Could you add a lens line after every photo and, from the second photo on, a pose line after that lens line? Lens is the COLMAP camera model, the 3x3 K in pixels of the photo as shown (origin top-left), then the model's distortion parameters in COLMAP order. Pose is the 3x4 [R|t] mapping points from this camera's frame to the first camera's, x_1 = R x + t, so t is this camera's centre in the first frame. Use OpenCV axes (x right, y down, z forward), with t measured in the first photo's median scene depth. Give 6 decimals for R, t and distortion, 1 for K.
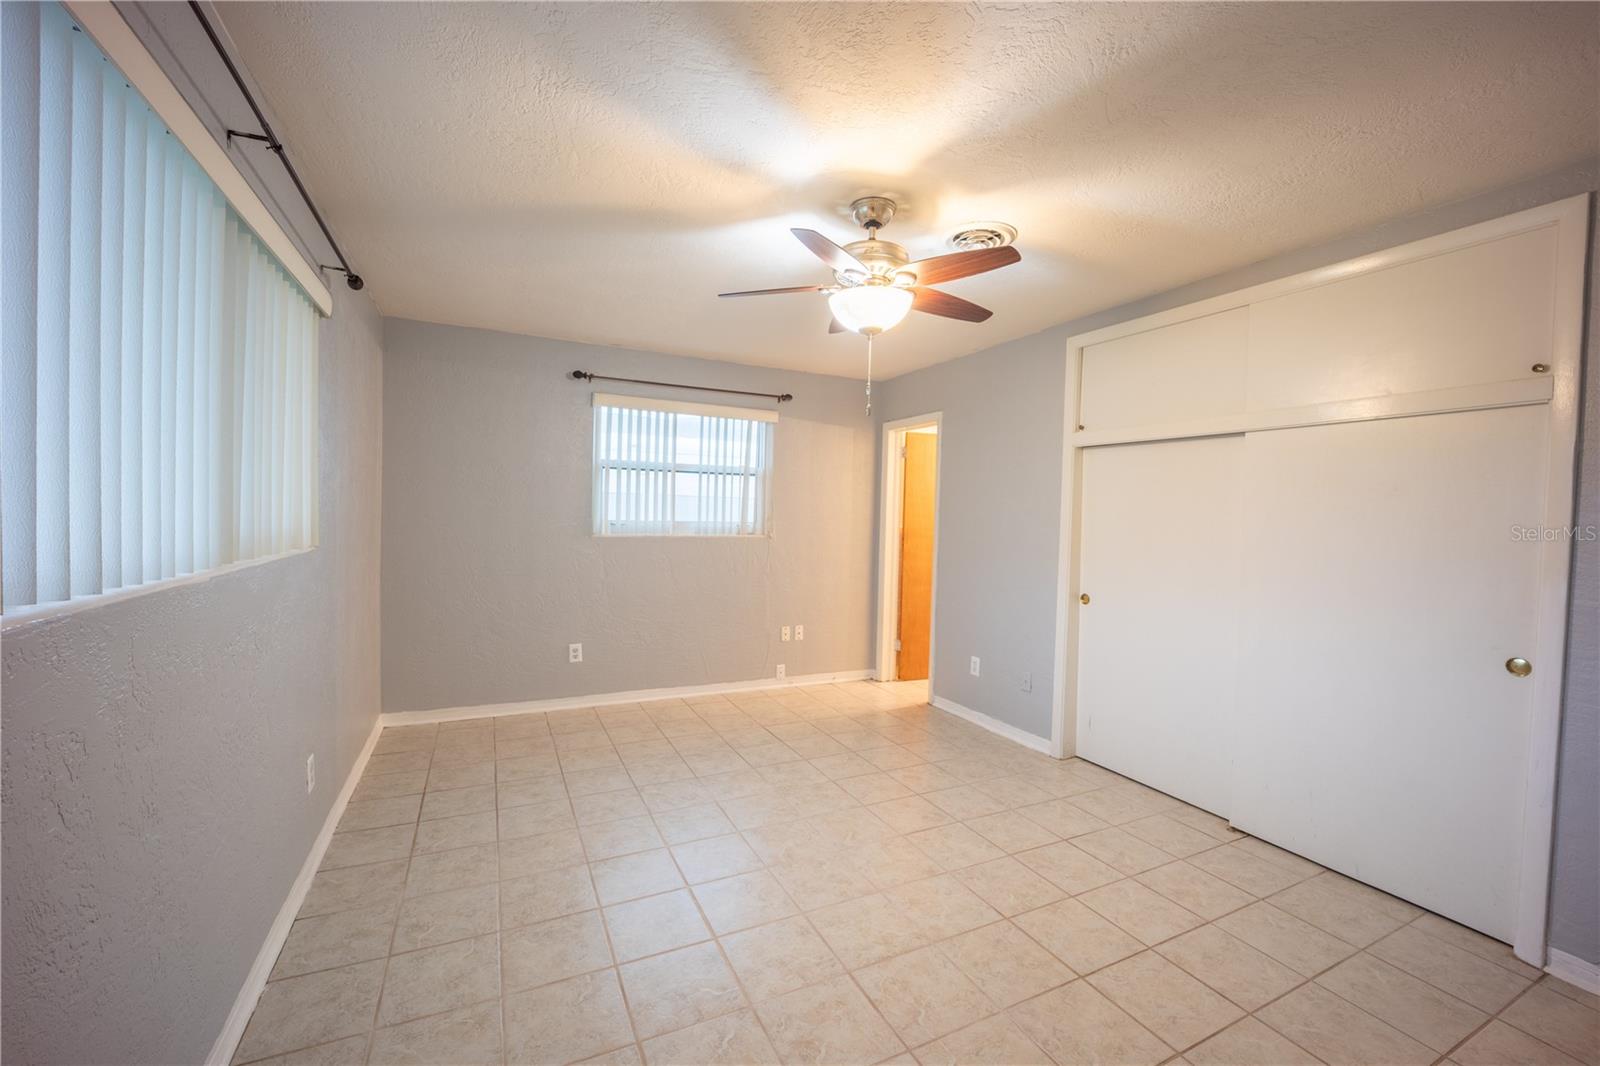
lens RADIAL K [[649.1, 0, 792.4], [0, 649.1, 536.8], [0, 0, 1]] dist [-0.023577, 0.001270]
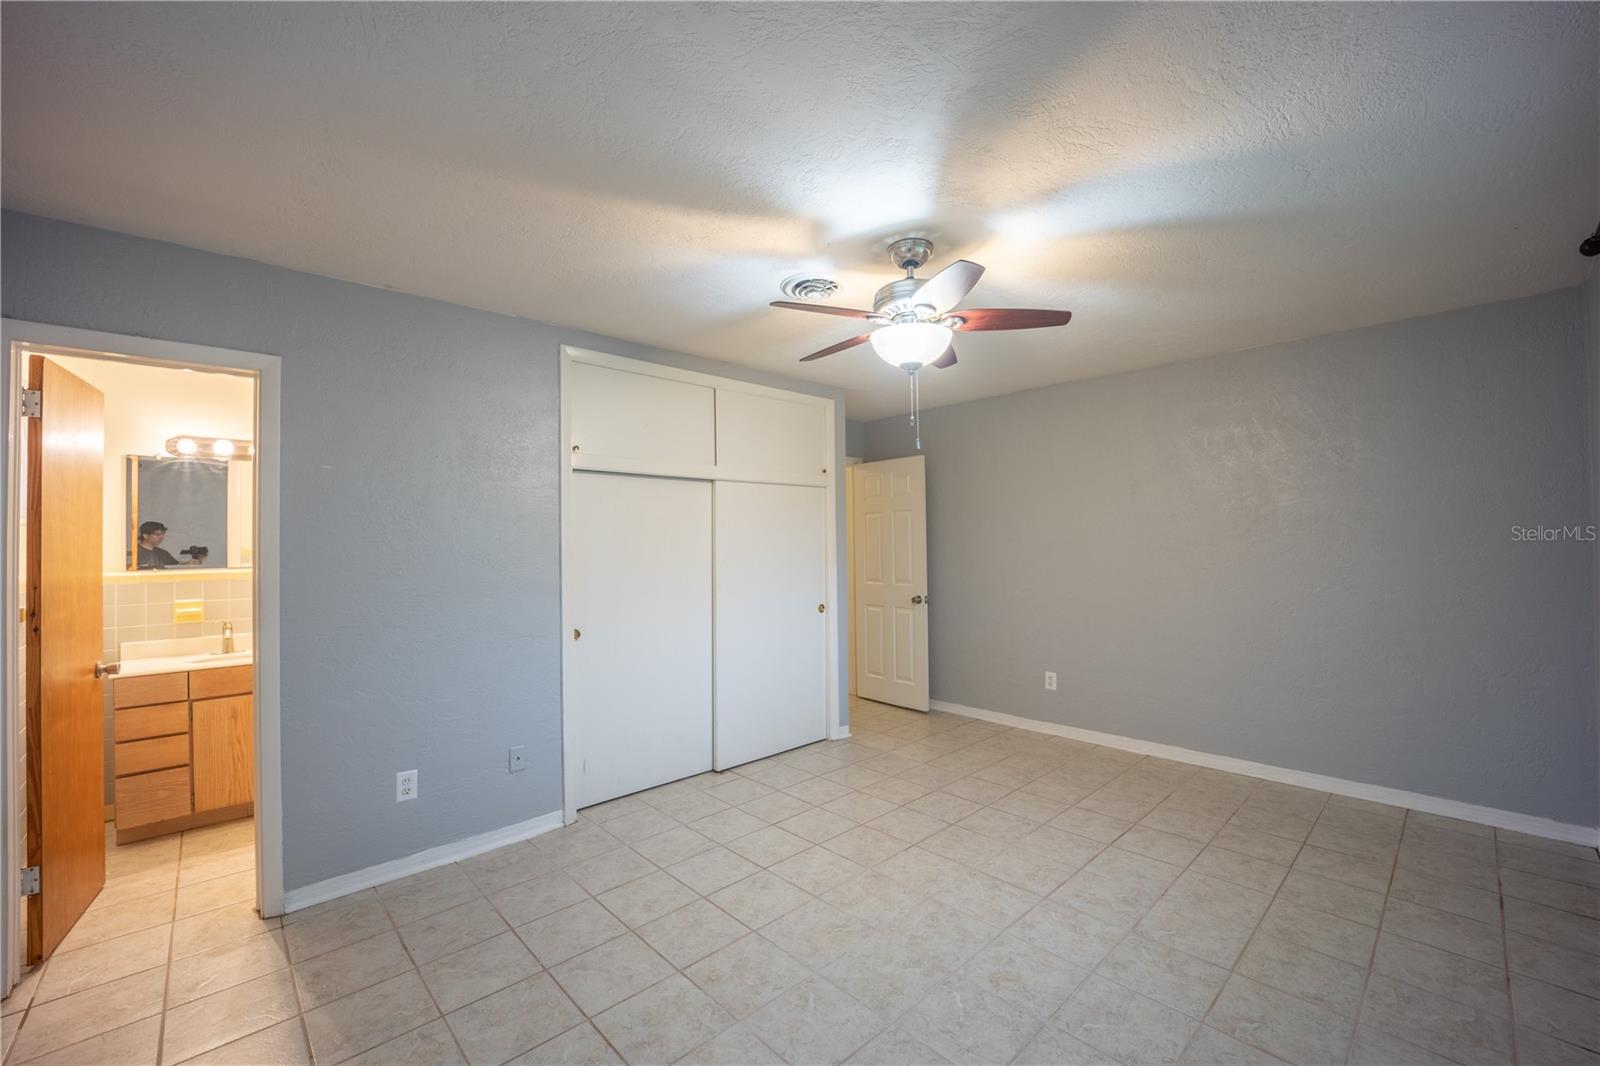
lens RADIAL K [[649.1, 0, 807.3], [0, 649.1, 538.6], [0, 0, 1]] dist [-0.023577, 0.001270]
pose [[-0.312542, -0.011421, 0.949835, -0.513947], [0.041933, 0.998787, 0.025808, -0.050154], [-0.948978, 0.047895, -0.311684, 0.954141]]
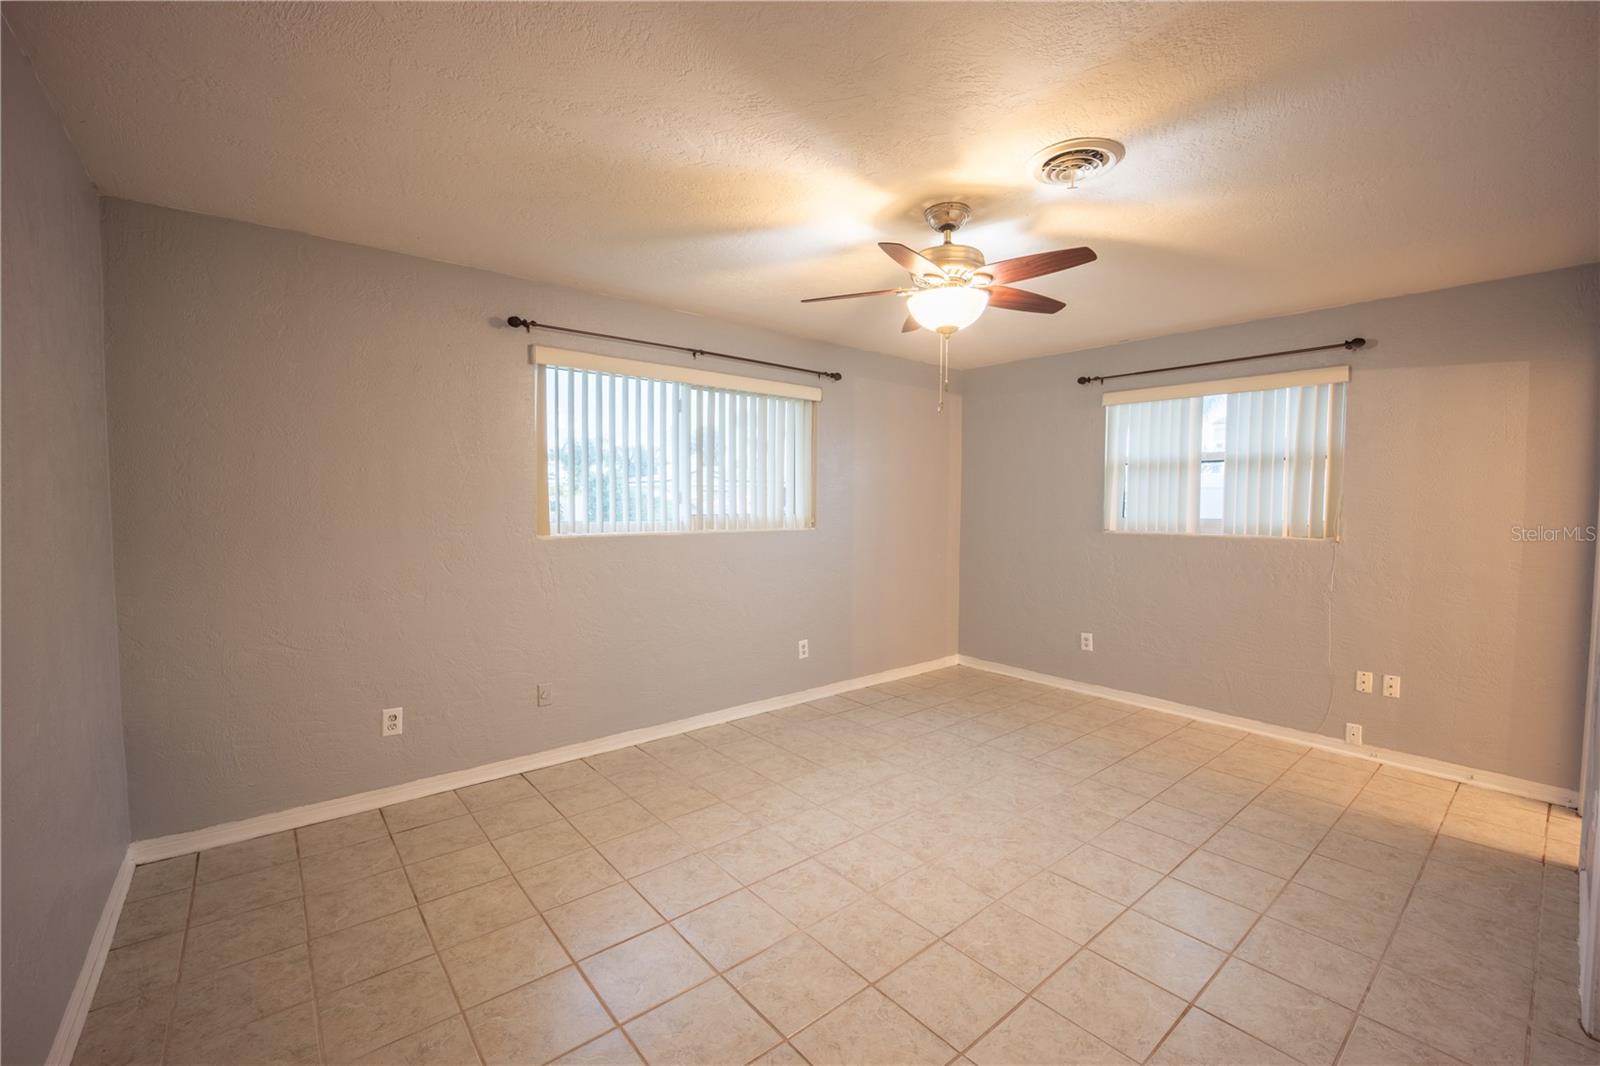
lens RADIAL K [[649.1, 0, 798.7], [0, 649.1, 539.9], [0, 0, 1]] dist [-0.023577, 0.001270]
pose [[0.238853, 0.032497, -0.970512, 0.697483], [-0.034300, 0.999099, 0.025013, 0.001206], [0.970450, 0.027314, 0.239752, 0.336519]]
